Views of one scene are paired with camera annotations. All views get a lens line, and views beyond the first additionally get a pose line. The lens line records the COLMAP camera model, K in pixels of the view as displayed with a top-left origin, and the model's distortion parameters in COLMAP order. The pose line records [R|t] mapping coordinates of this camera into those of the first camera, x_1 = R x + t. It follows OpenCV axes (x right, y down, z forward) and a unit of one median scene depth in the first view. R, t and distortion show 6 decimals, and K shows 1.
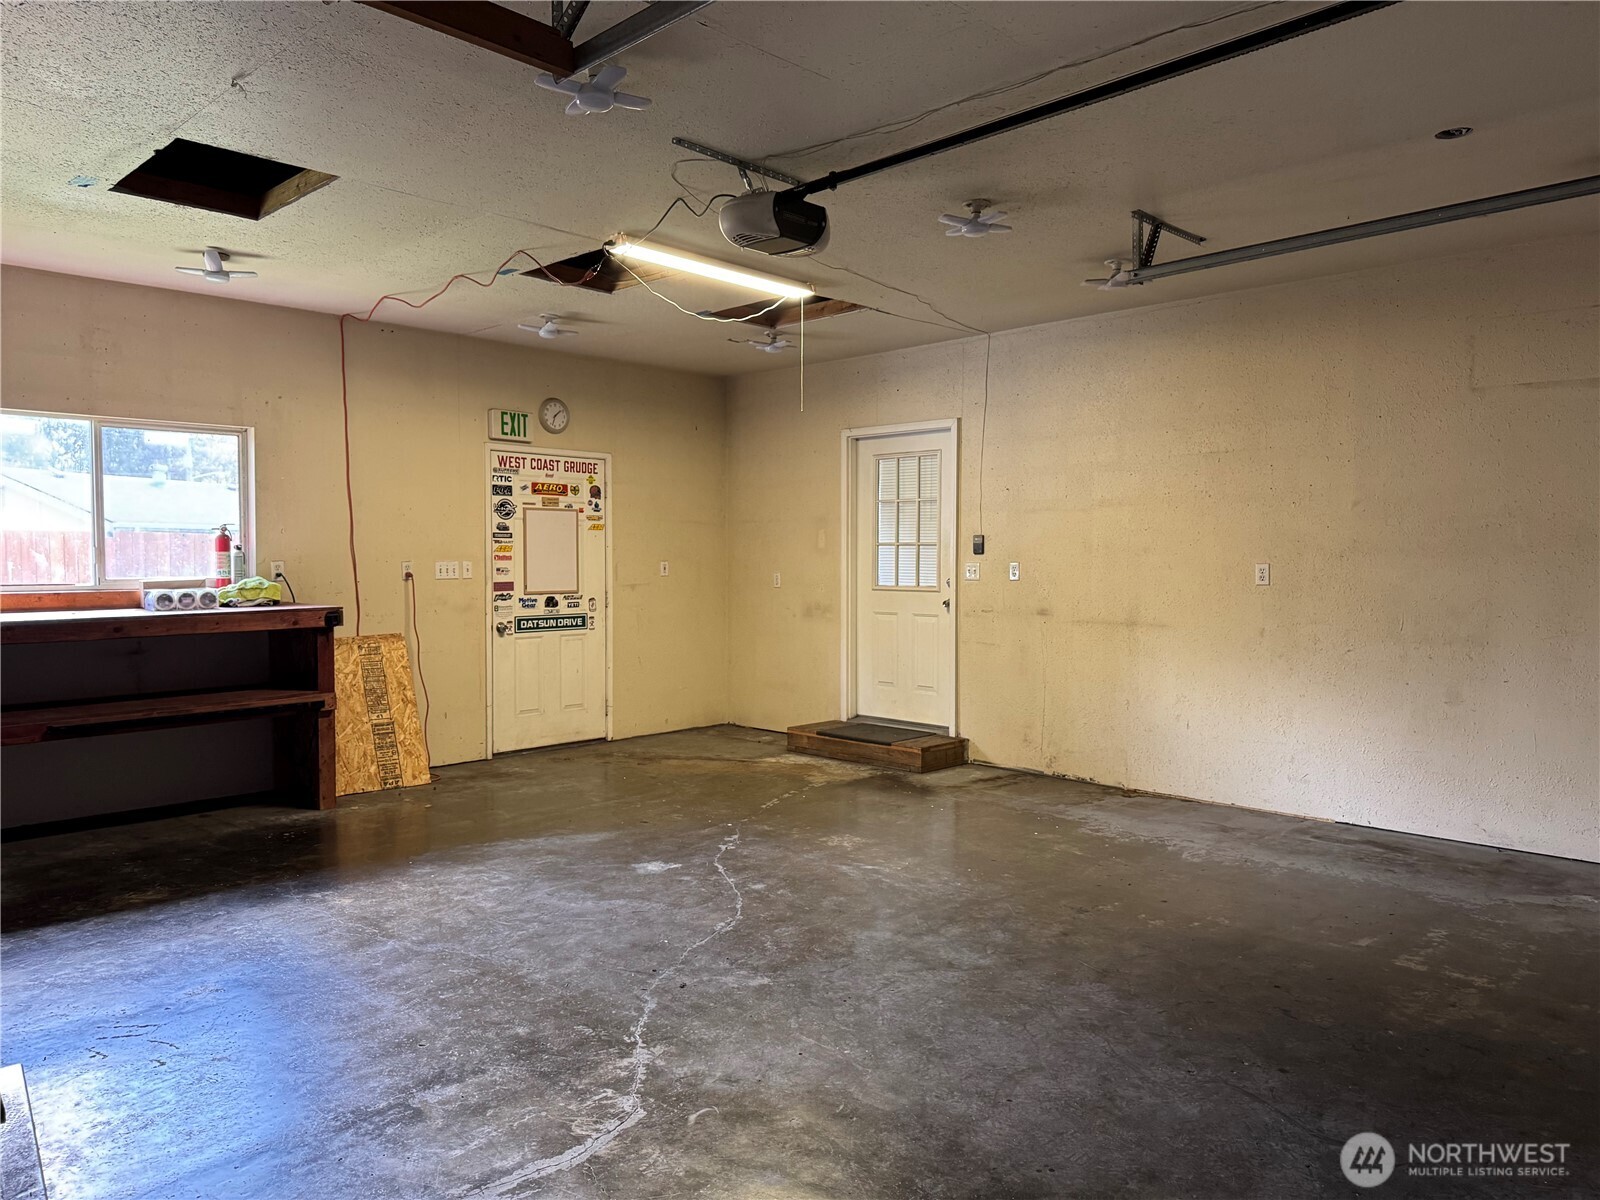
lens RADIAL K [[1116.4, 0, 800.0], [0, 1116.4, 600.0], [0, 0, 1]] dist [0.131989, -0.204875]
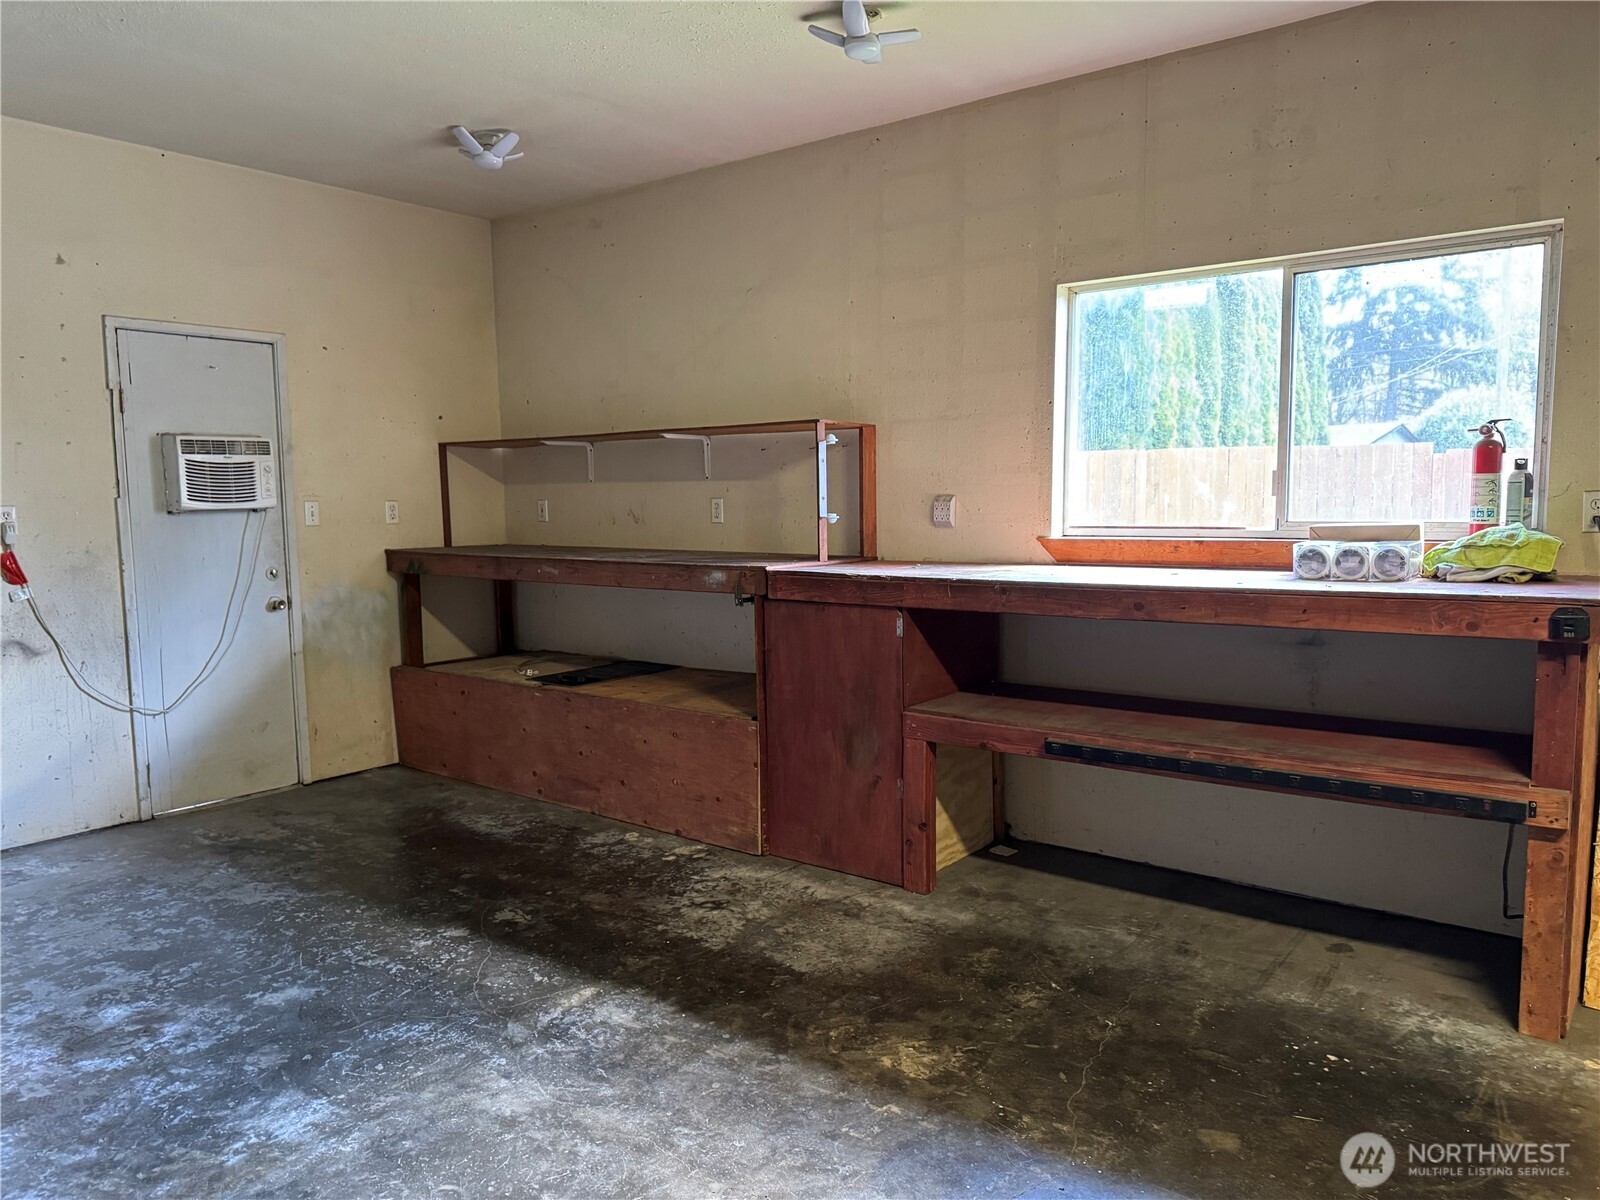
lens RADIAL K [[1116.4, 0, 800.0], [0, 1116.4, 600.0], [0, 0, 1]] dist [0.131989, -0.204875]
pose [[0.100396, 0.094634, -0.990437, -0.011478], [-0.027655, 0.995347, 0.092300, -0.025271], [0.994563, 0.018124, 0.102546, 0.669709]]
